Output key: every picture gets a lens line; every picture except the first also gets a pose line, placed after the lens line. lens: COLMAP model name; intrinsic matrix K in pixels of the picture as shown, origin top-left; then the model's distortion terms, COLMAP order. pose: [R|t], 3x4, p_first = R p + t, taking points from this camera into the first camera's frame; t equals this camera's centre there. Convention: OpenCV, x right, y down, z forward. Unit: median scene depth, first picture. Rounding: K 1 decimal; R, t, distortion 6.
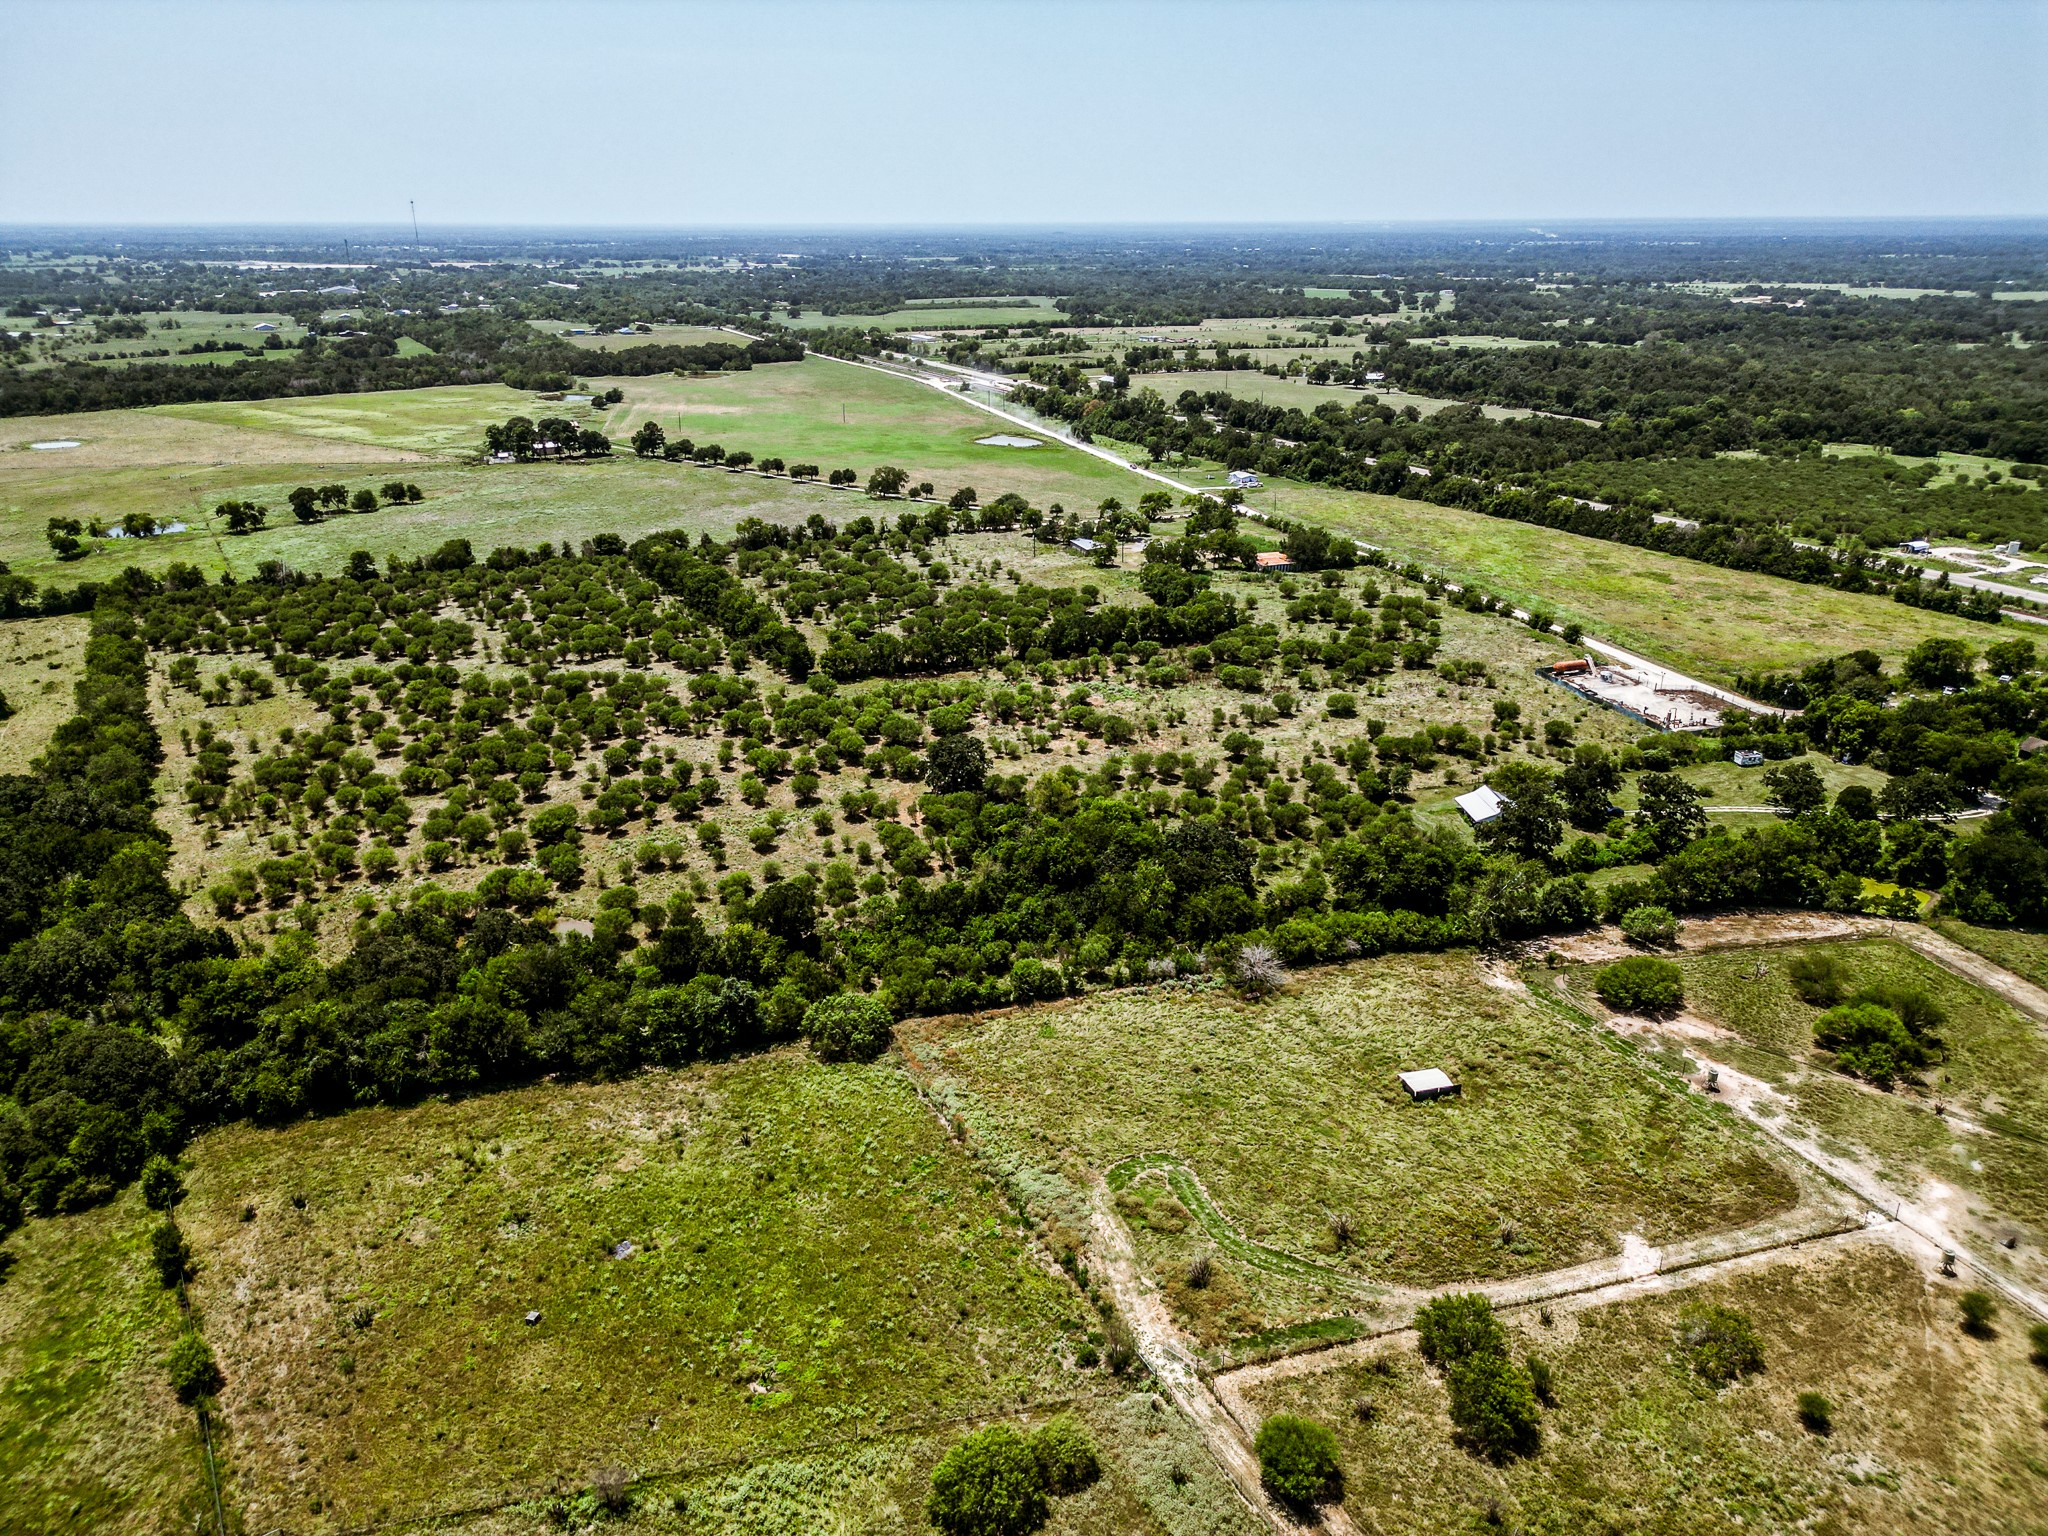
lens RADIAL K [[1441.2, 0, 1023.5], [0, 1441.2, 766.5], [0, 0, 1]] dist [0.060607, -0.056095]
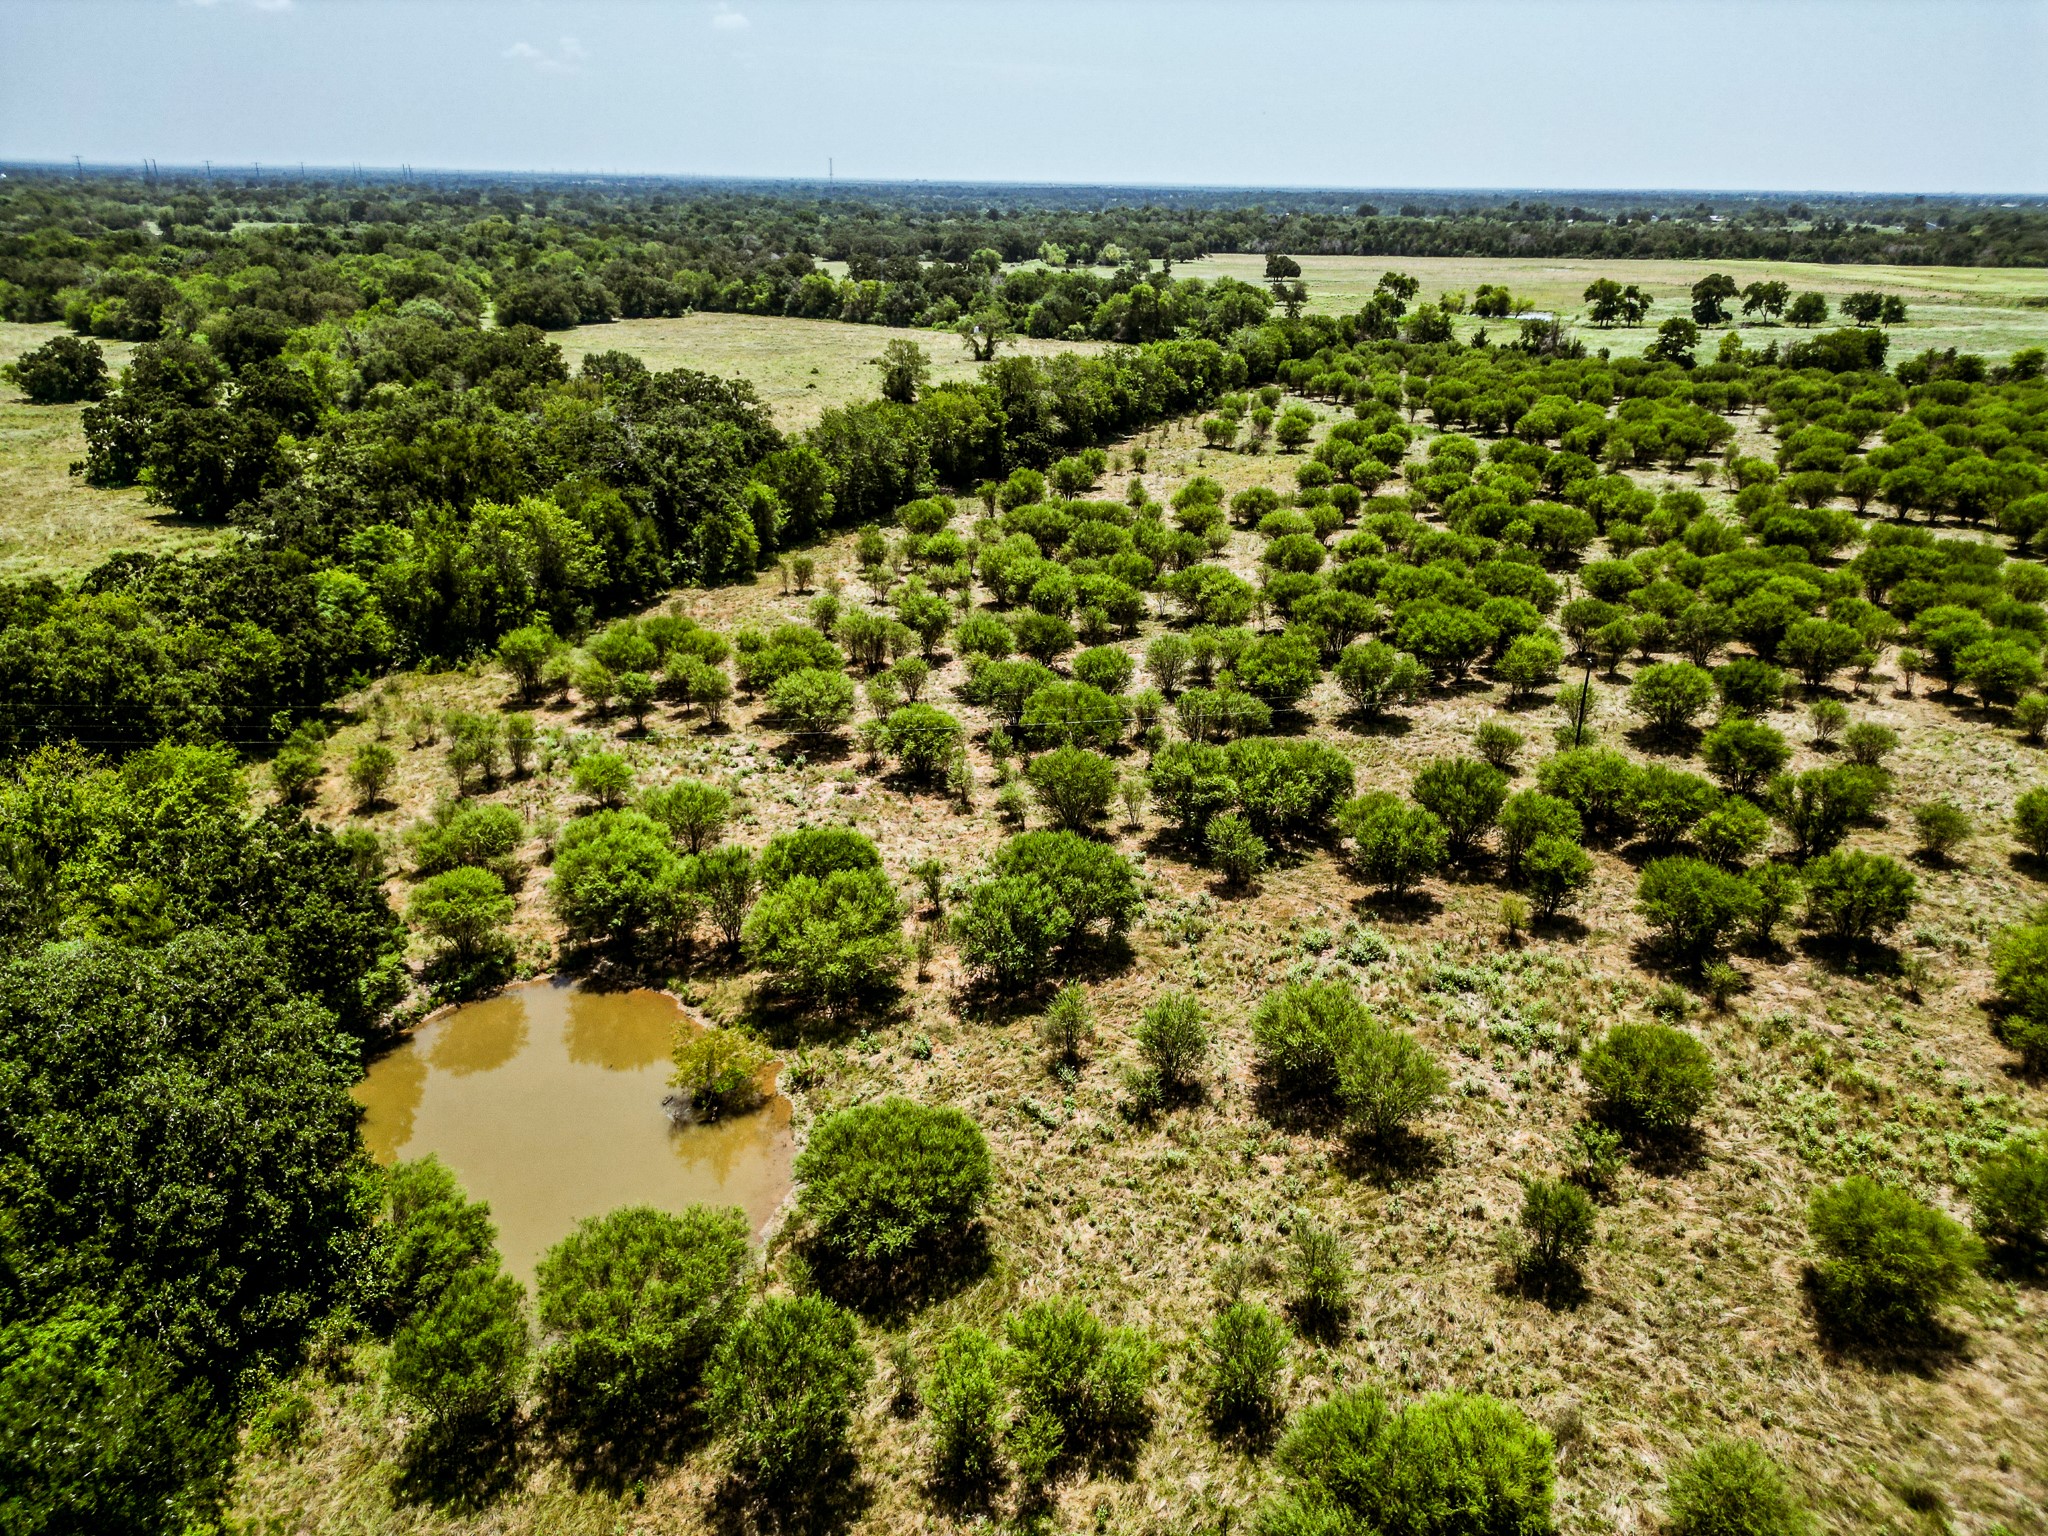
lens RADIAL K [[1441.2, 0, 1027.7], [0, 1441.2, 756.1], [0, 0, 1]] dist [0.060607, -0.056095]
pose [[0.514953, 0.327218, -0.792308, -0.058668], [-0.321435, 0.930546, 0.175396, -0.002490], [0.794671, 0.164355, 0.584367, 0.413007]]
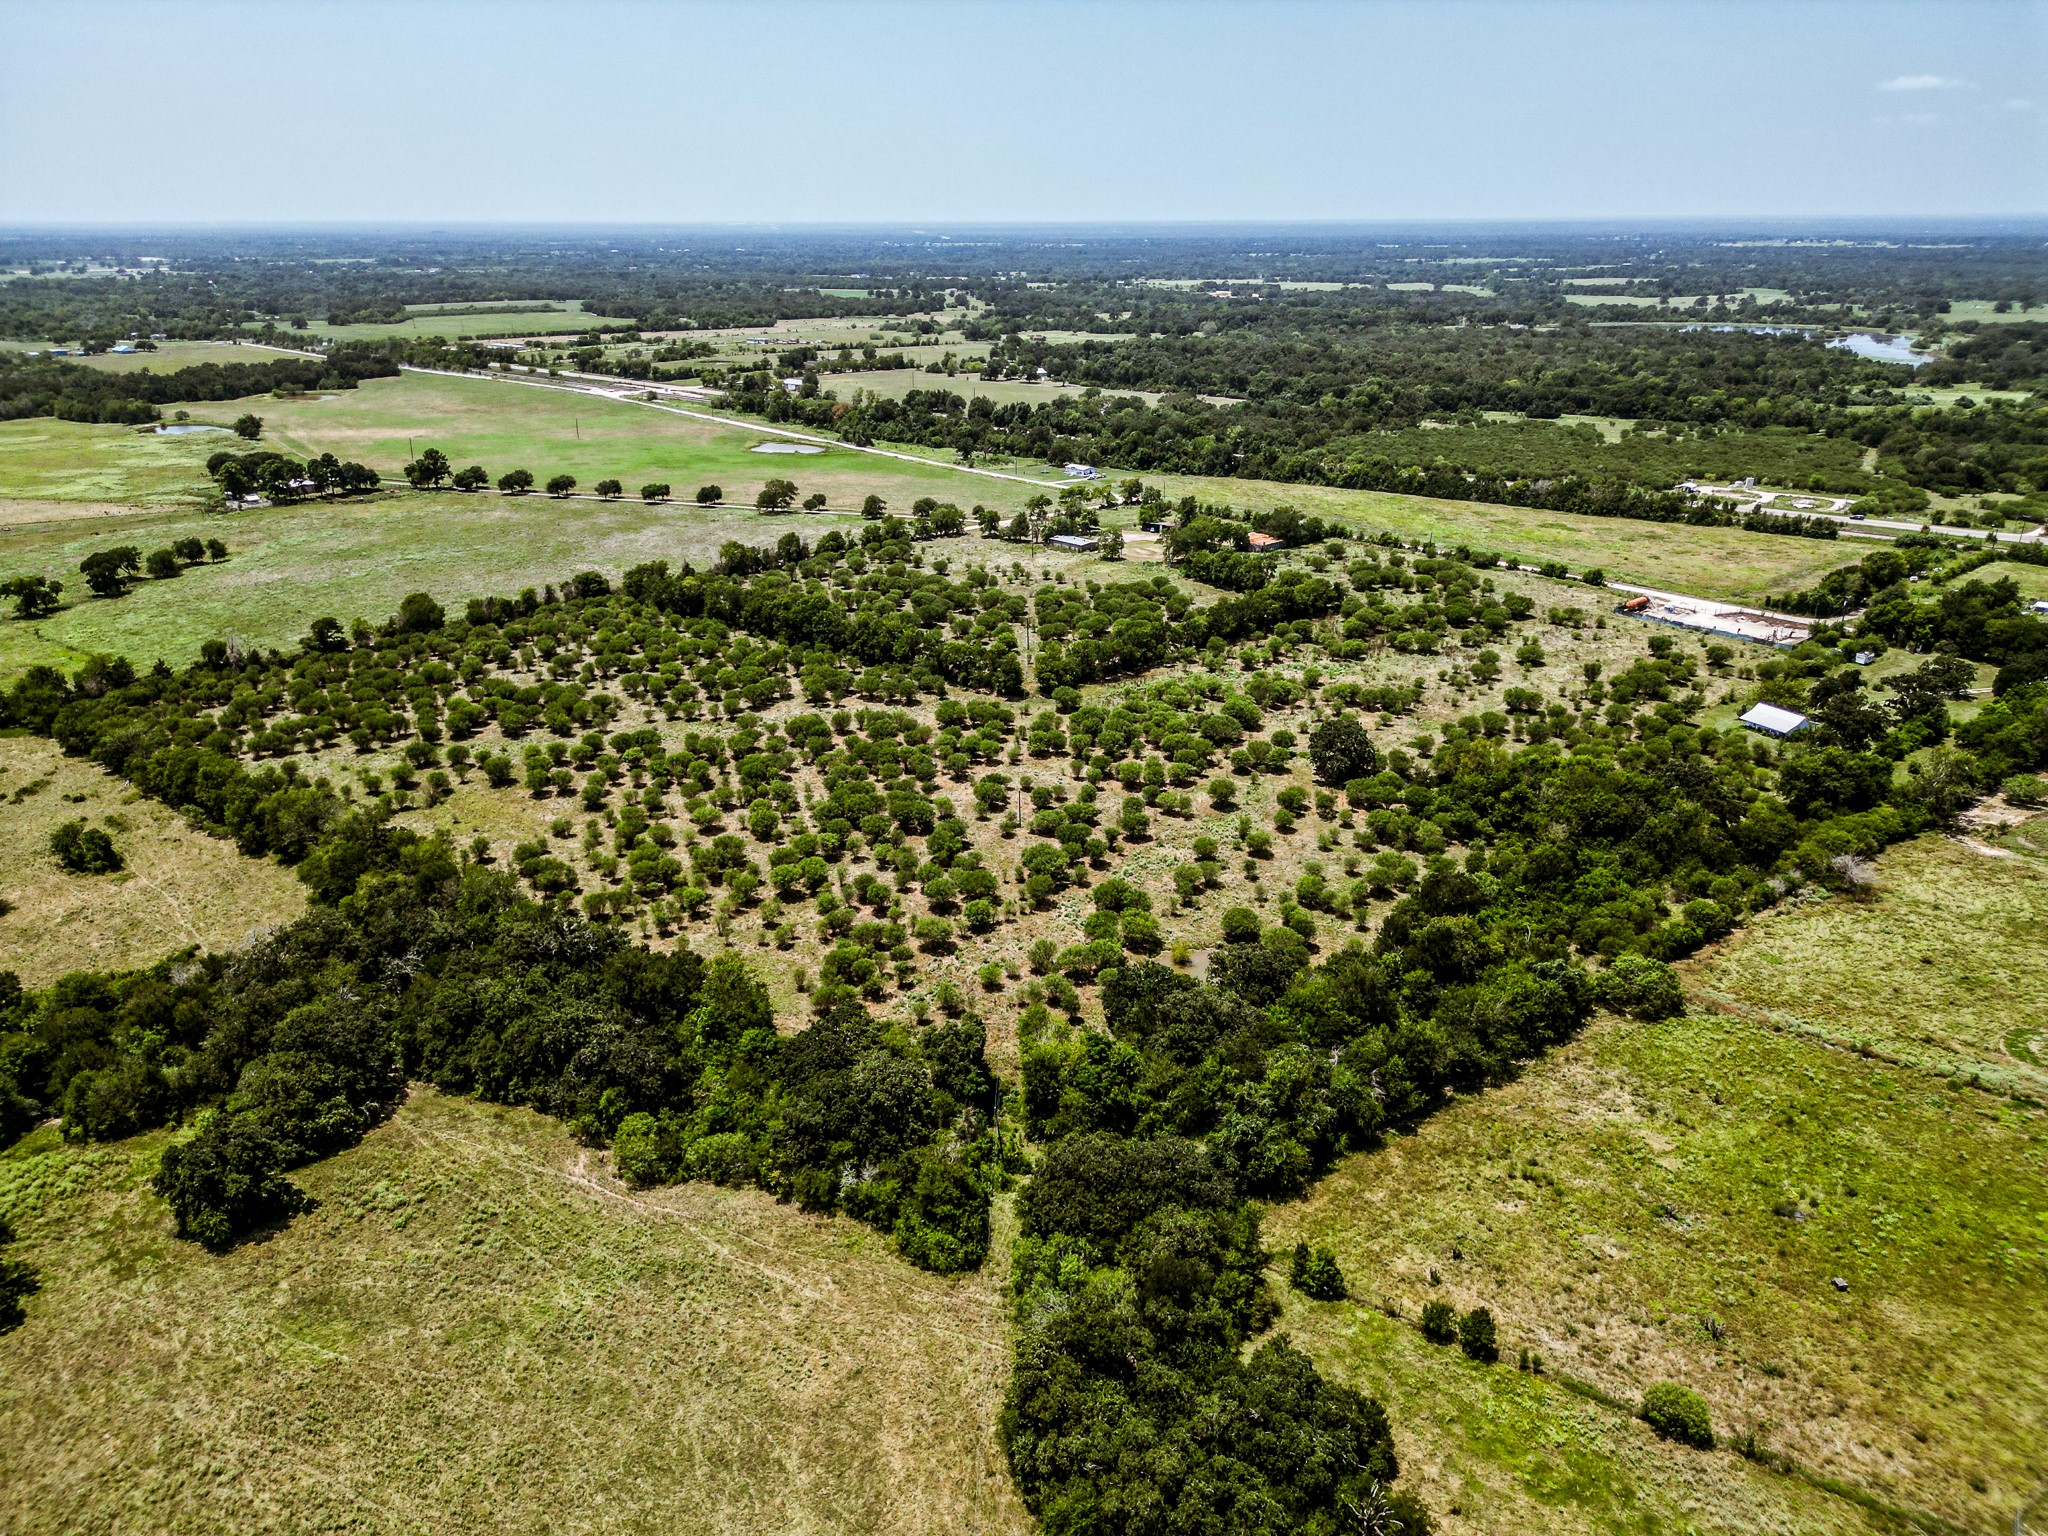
lens RADIAL K [[1441.2, 0, 1024.8], [0, 1441.2, 766.0], [0, 0, 1]] dist [0.060607, -0.056095]
pose [[0.920164, -0.138464, 0.366233, -0.350364], [0.138879, 0.989985, 0.025356, -0.025951], [-0.366076, 0.027530, 0.930178, 0.071493]]
